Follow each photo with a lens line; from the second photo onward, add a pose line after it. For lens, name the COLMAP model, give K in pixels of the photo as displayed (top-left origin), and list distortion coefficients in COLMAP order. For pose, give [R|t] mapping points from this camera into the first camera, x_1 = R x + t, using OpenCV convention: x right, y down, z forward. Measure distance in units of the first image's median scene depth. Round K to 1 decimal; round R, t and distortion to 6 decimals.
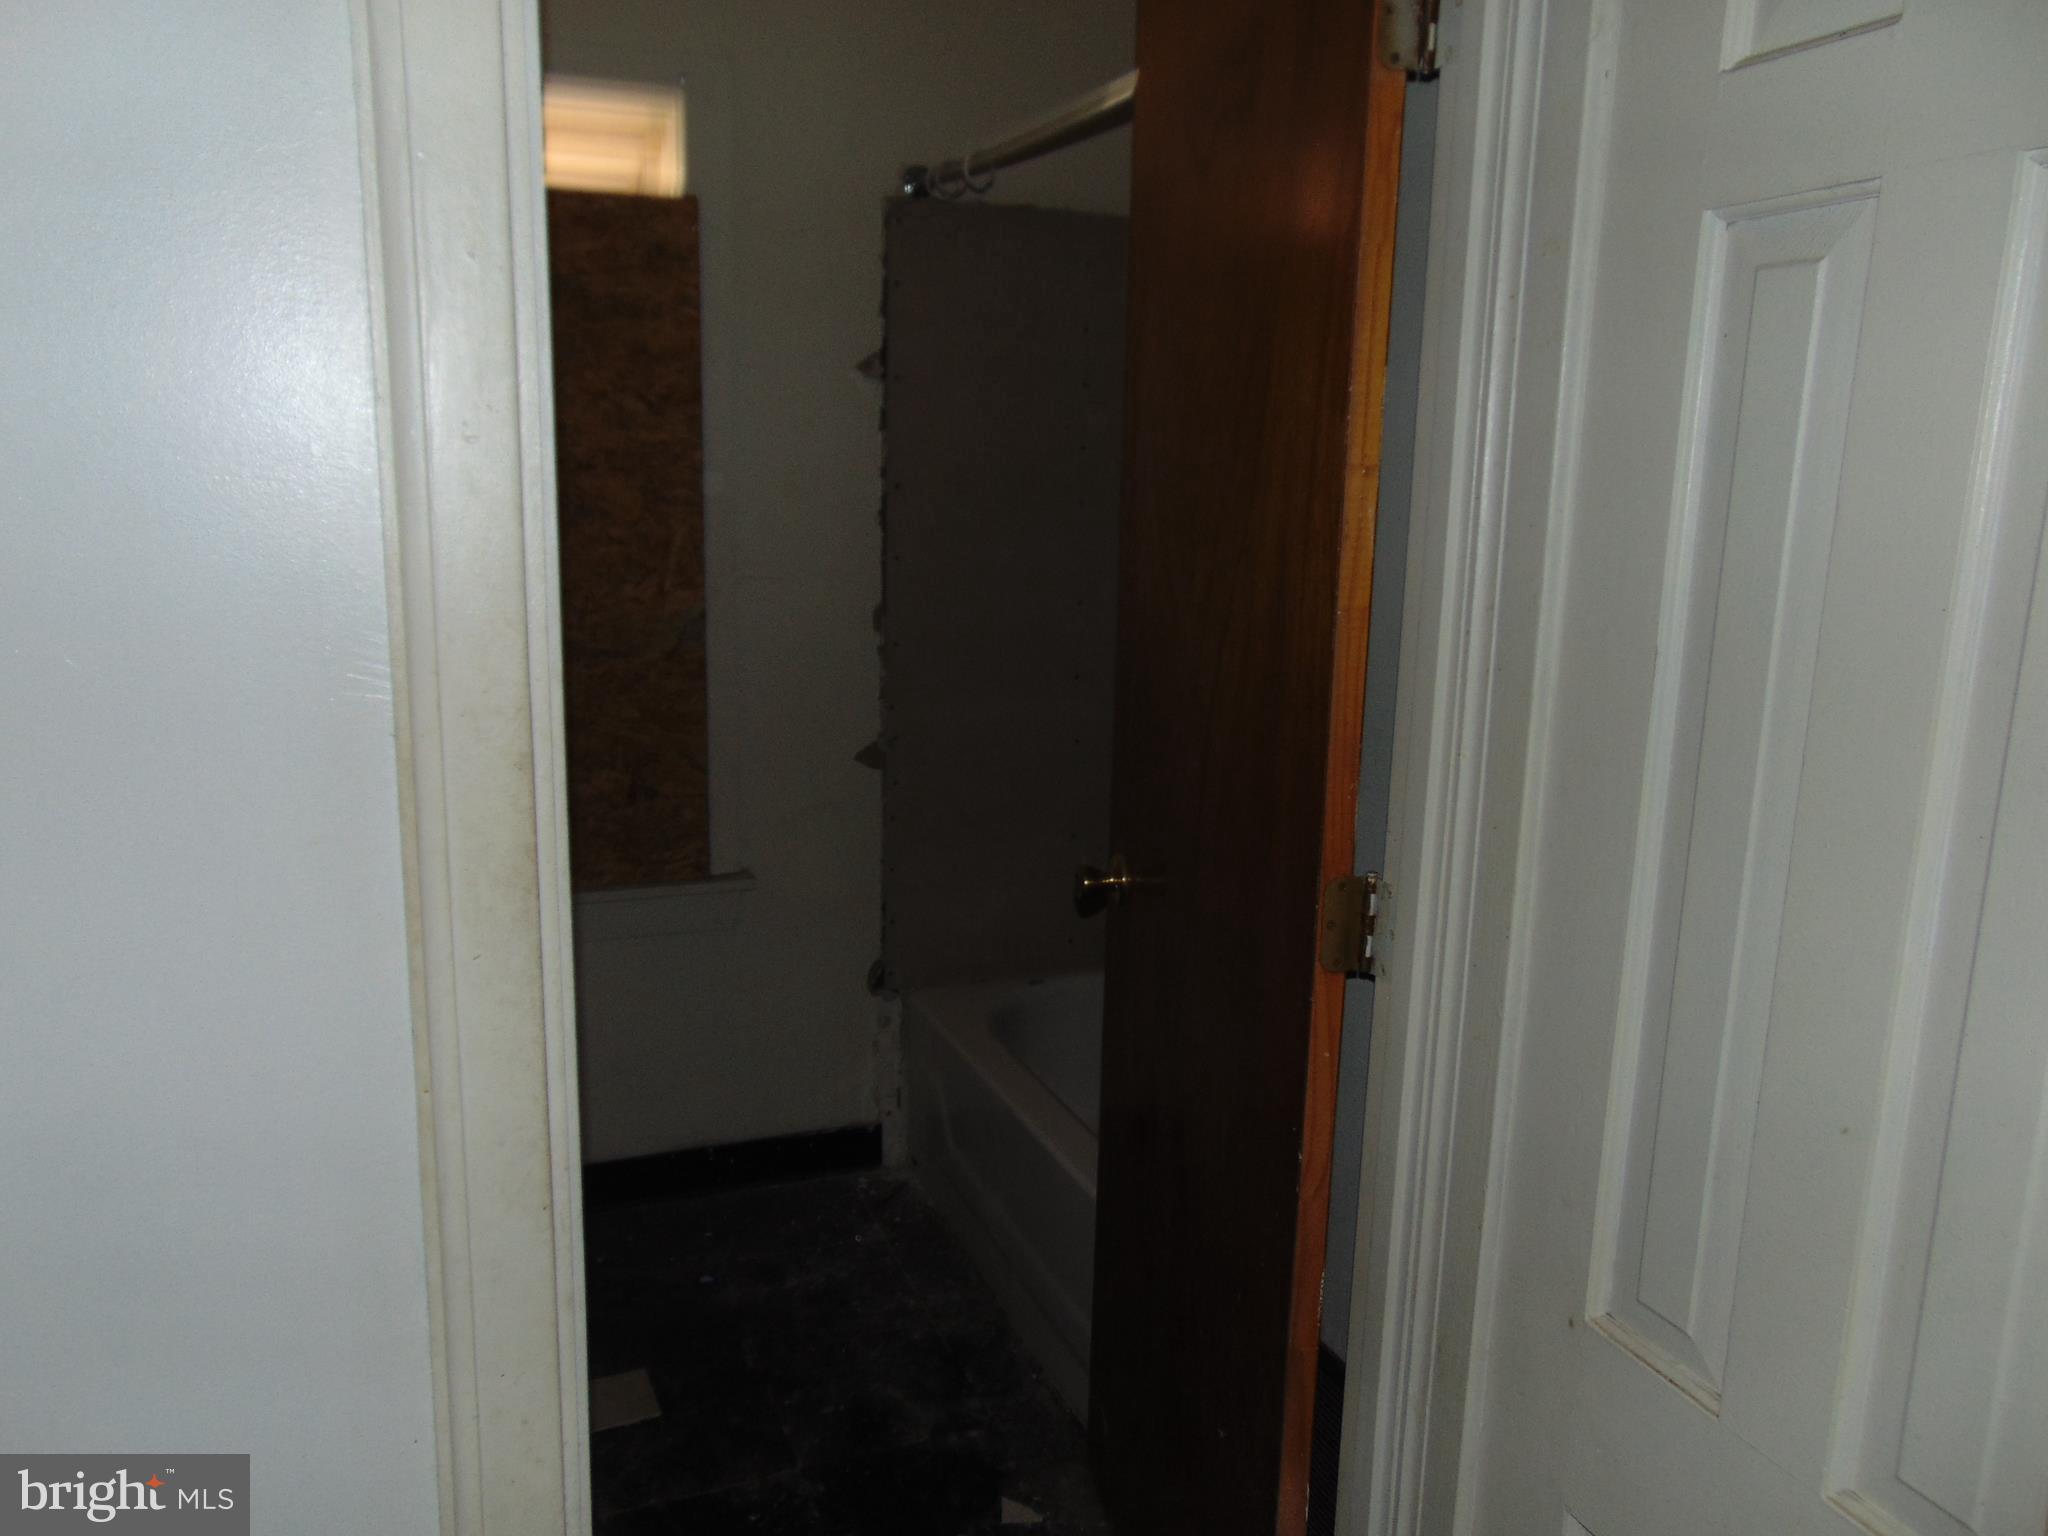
lens RADIAL K [[1542.8, 0, 1028.7], [0, 1542.8, 779.4], [0, 0, 1]] dist [-0.050022, 0.109498]
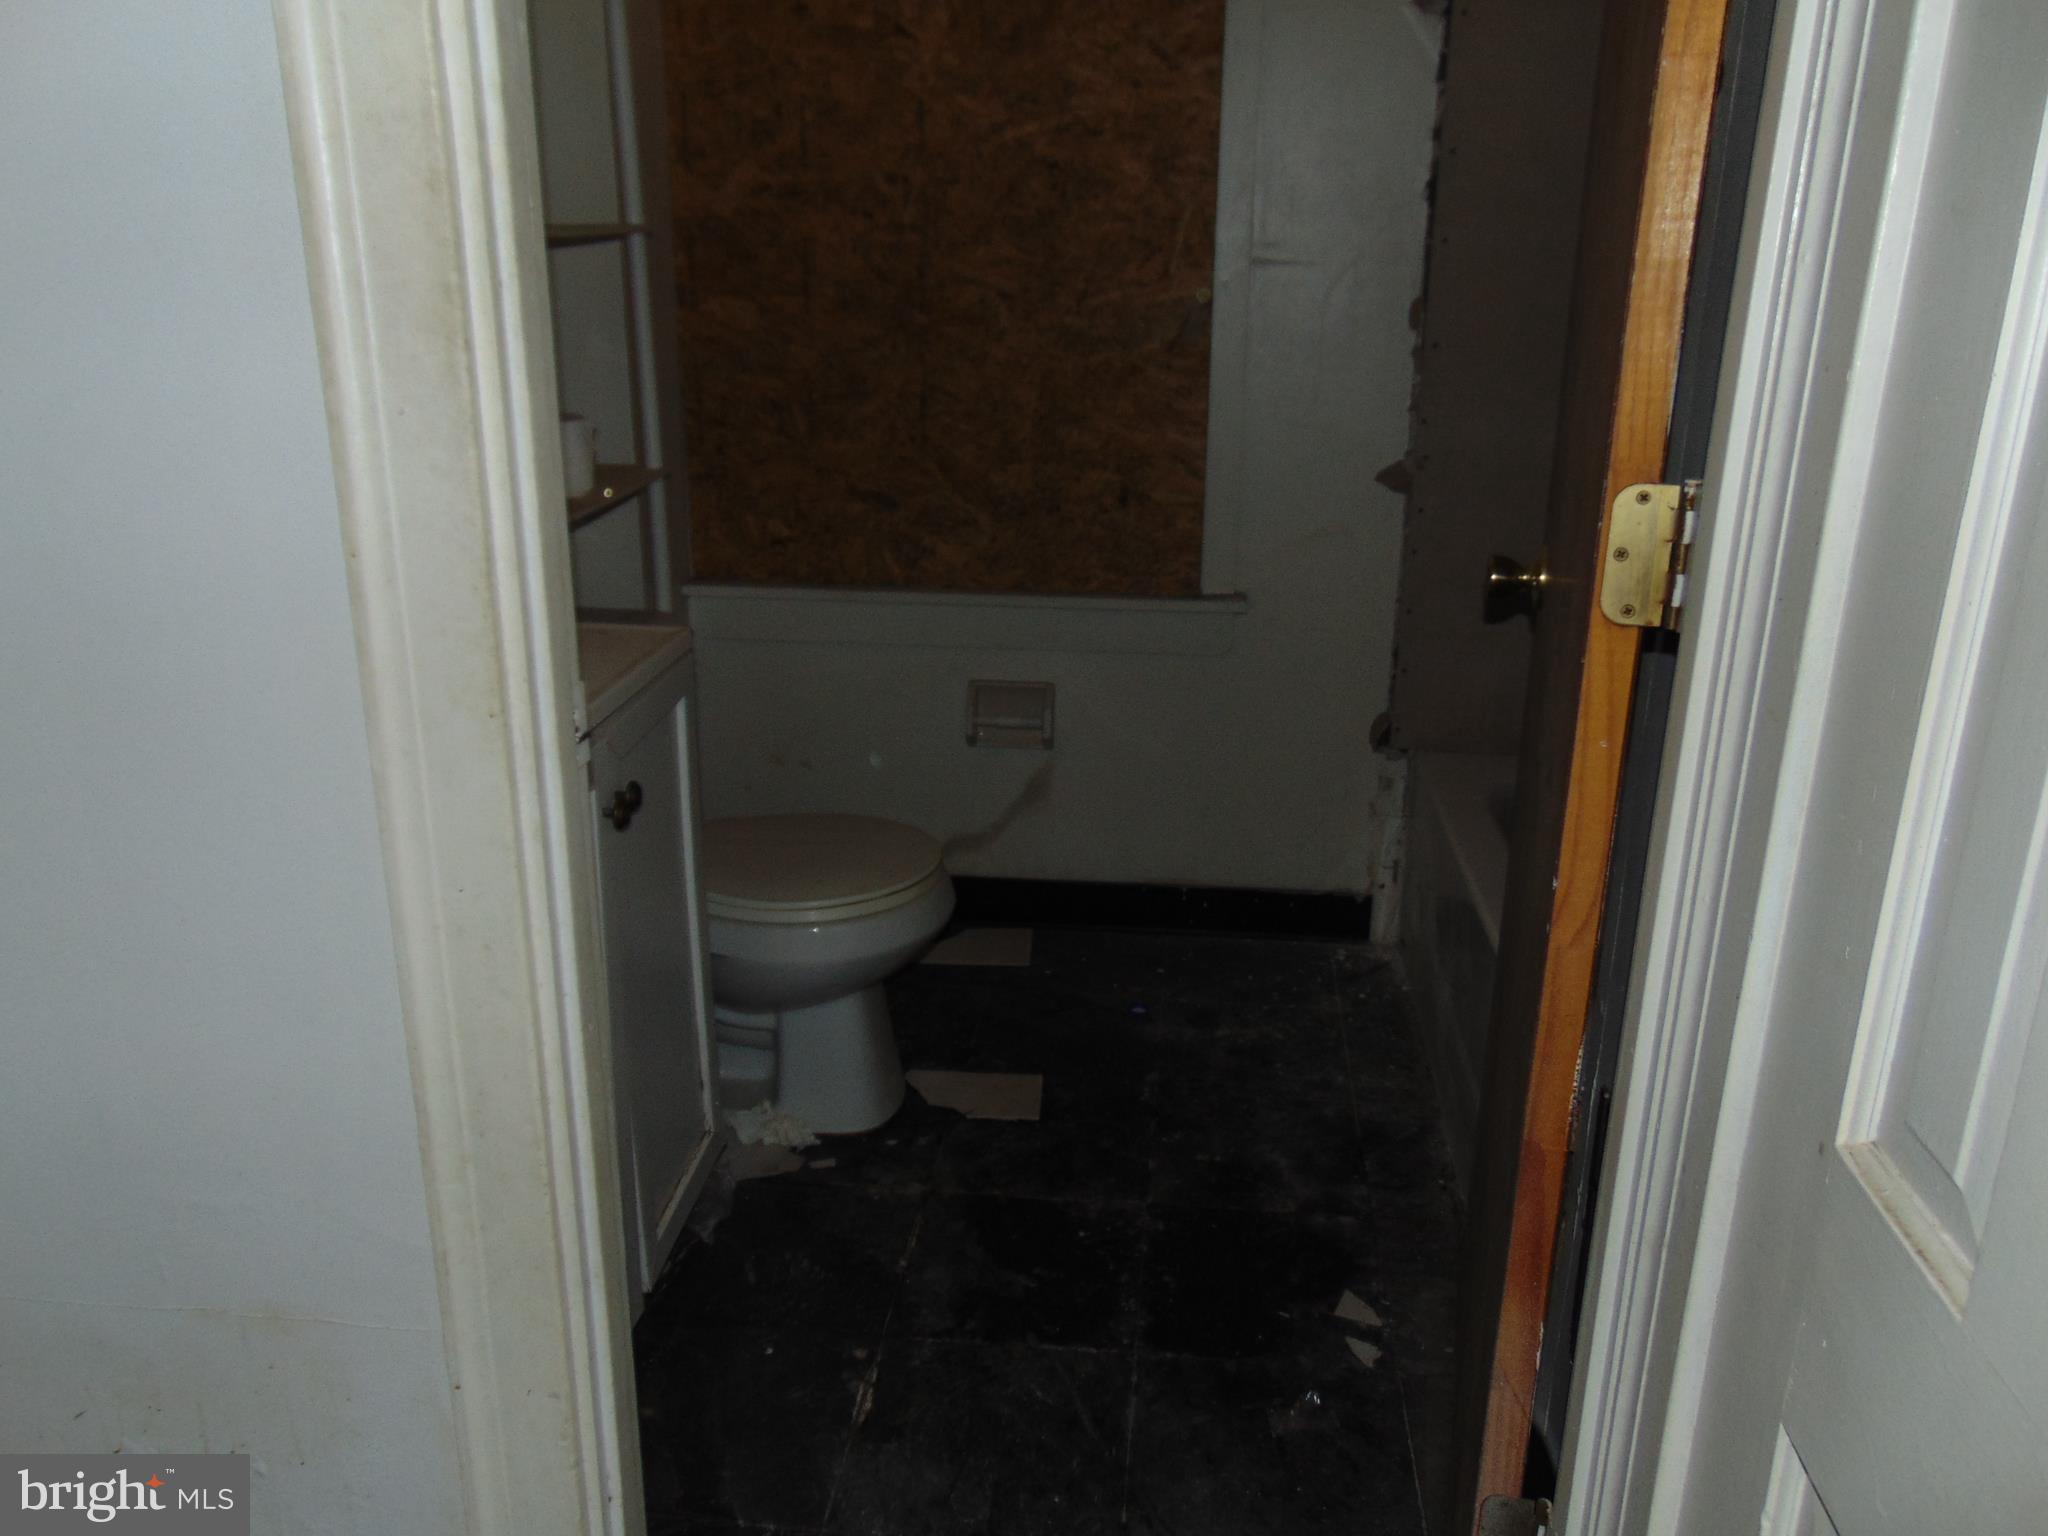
lens RADIAL K [[1542.8, 0, 1028.7], [0, 1542.8, 779.4], [0, 0, 1]] dist [-0.050022, 0.109498]
pose [[0.881162, 0.135491, -0.452986, 0.139874], [-0.085759, 0.987970, 0.128688, 0.062656], [0.464972, -0.074547, 0.882181, 0.124079]]
